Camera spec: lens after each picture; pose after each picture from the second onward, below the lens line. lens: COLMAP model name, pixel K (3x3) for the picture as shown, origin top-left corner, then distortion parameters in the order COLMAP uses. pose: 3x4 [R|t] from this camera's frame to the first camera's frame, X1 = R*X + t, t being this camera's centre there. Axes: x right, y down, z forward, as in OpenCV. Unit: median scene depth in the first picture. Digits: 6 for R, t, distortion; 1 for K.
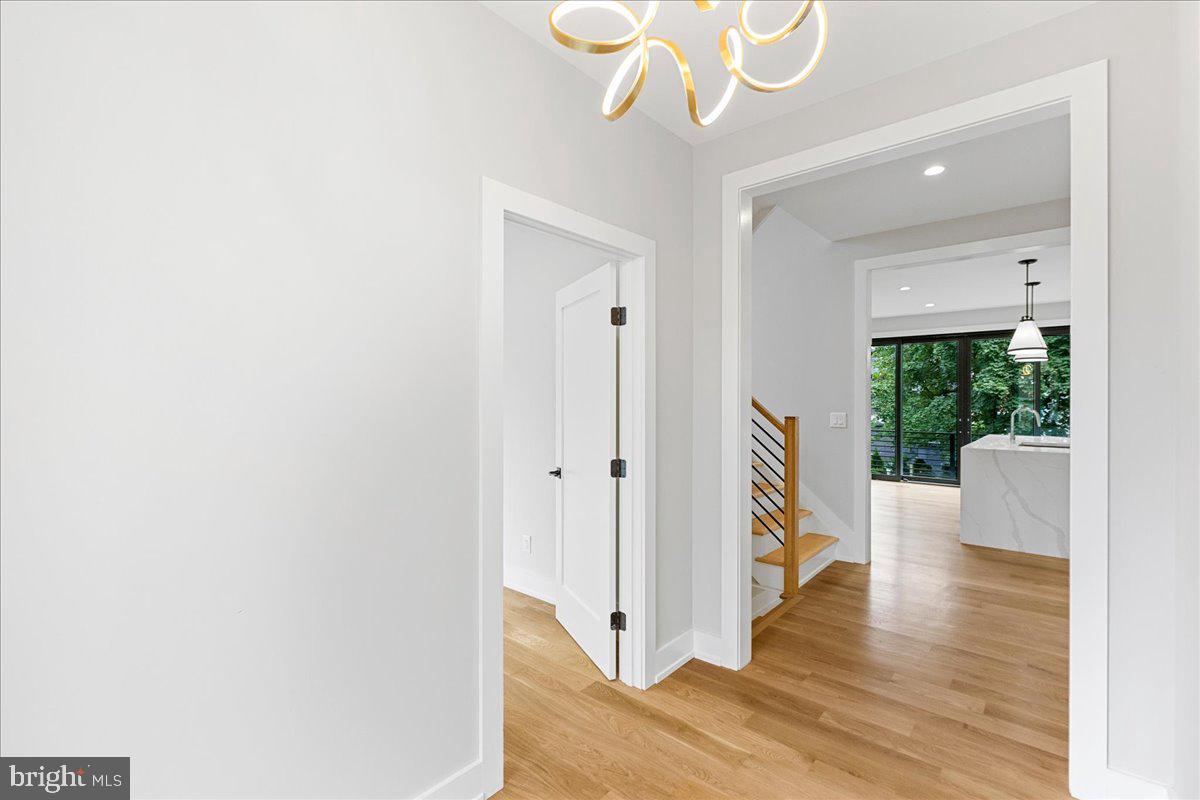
lens RADIAL K [[542.0, 0, 594.7], [0, 542.0, 400.1], [0, 0, 1]] dist [0.006085, 0.000117]
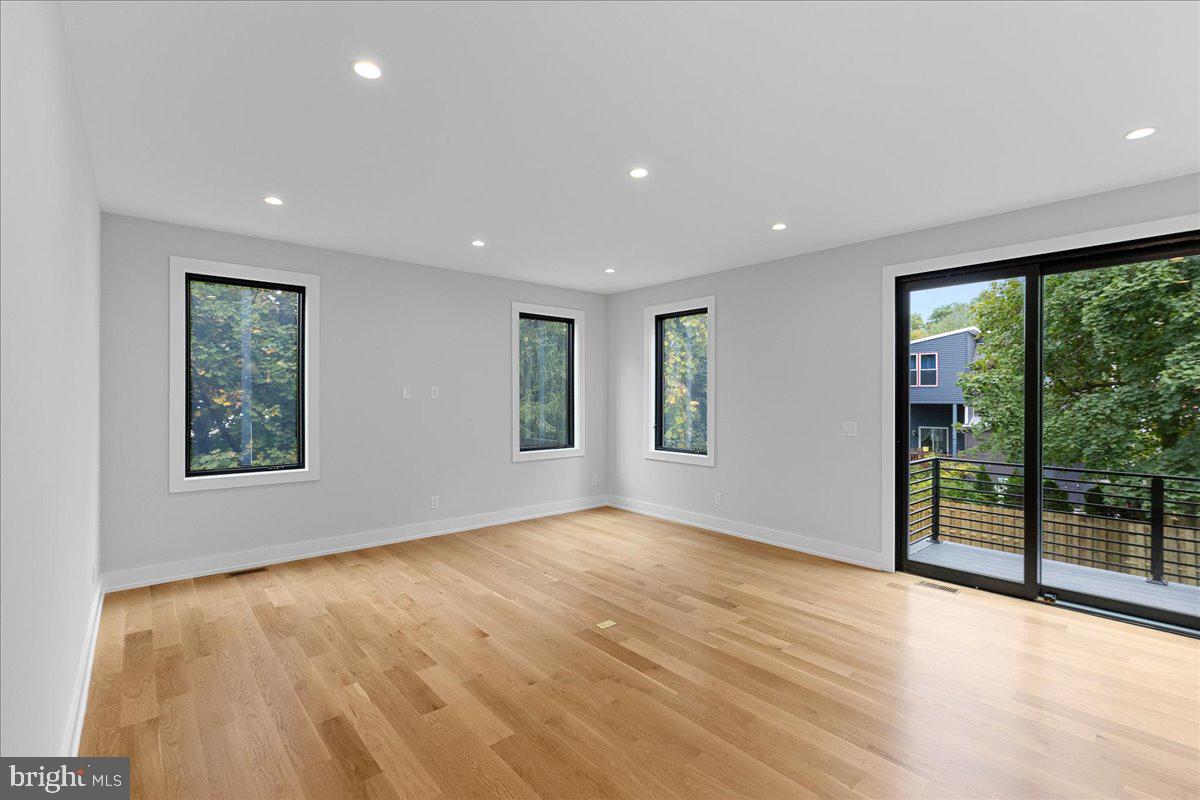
lens RADIAL K [[542.0, 0, 606.2], [0, 542.0, 400.6], [0, 0, 1]] dist [0.006085, 0.000117]
pose [[0.991781, 0.001108, -0.127938, 0.171238], [-0.000247, 0.999977, 0.006746, -0.002888], [0.127943, -0.006659, 0.991759, 0.324008]]
